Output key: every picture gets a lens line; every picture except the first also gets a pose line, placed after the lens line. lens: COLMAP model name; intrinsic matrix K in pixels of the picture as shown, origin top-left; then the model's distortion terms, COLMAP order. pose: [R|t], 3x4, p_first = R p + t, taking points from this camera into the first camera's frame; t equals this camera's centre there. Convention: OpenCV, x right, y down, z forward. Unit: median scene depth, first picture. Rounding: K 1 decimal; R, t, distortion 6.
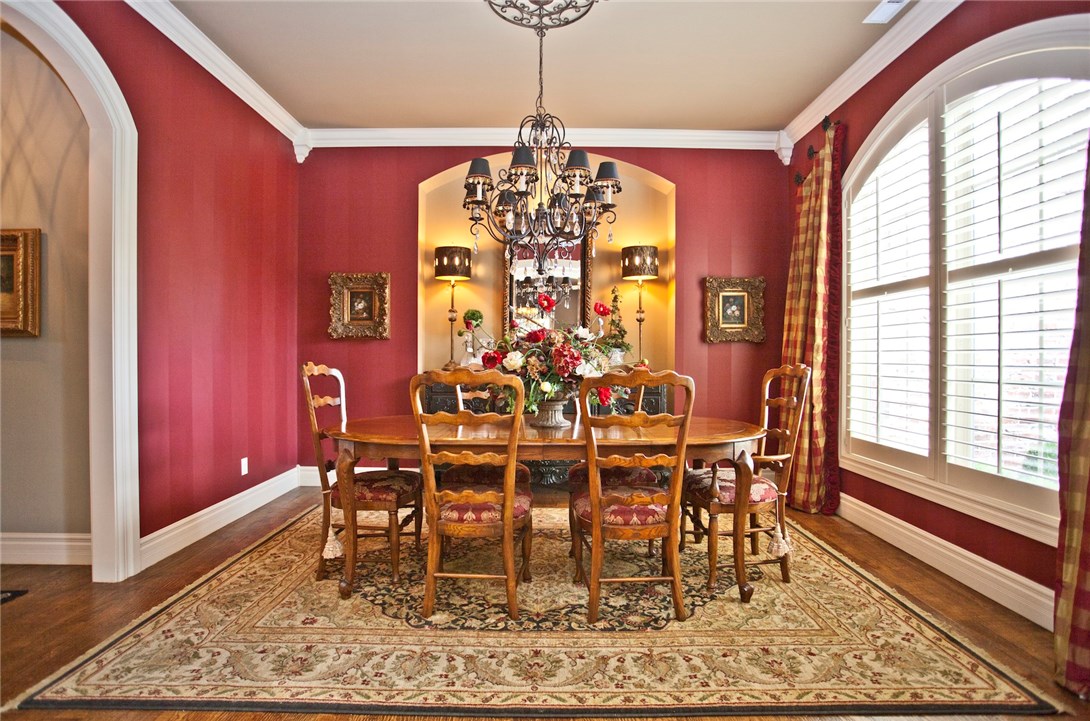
lens RADIAL K [[533.7, 0, 546.8], [0, 533.7, 361.2], [0, 0, 1]] dist [-0.047658, 0.012300]
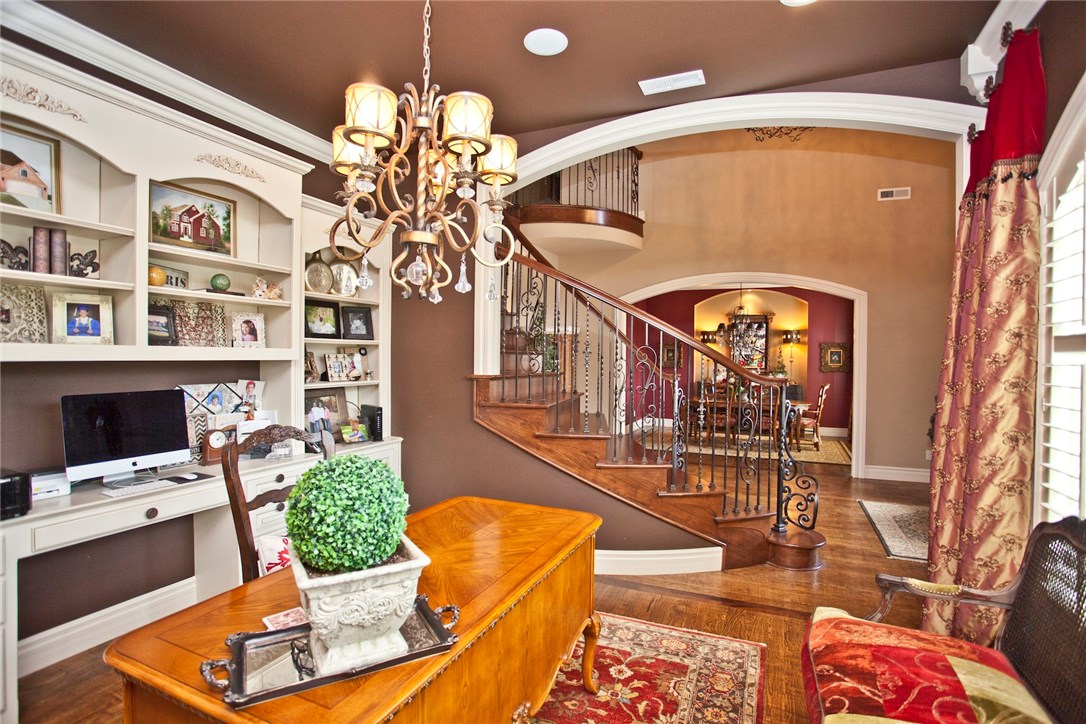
lens RADIAL K [[531.7, 0, 549.6], [0, 531.7, 362.5], [0, 0, 1]] dist [-0.047658, 0.012300]
pose [[0.908553, 0.007713, -0.417699, 0.178496], [-0.006914, 0.999970, 0.003426, -0.072860], [0.417713, -0.000225, 0.908579, -1.549753]]
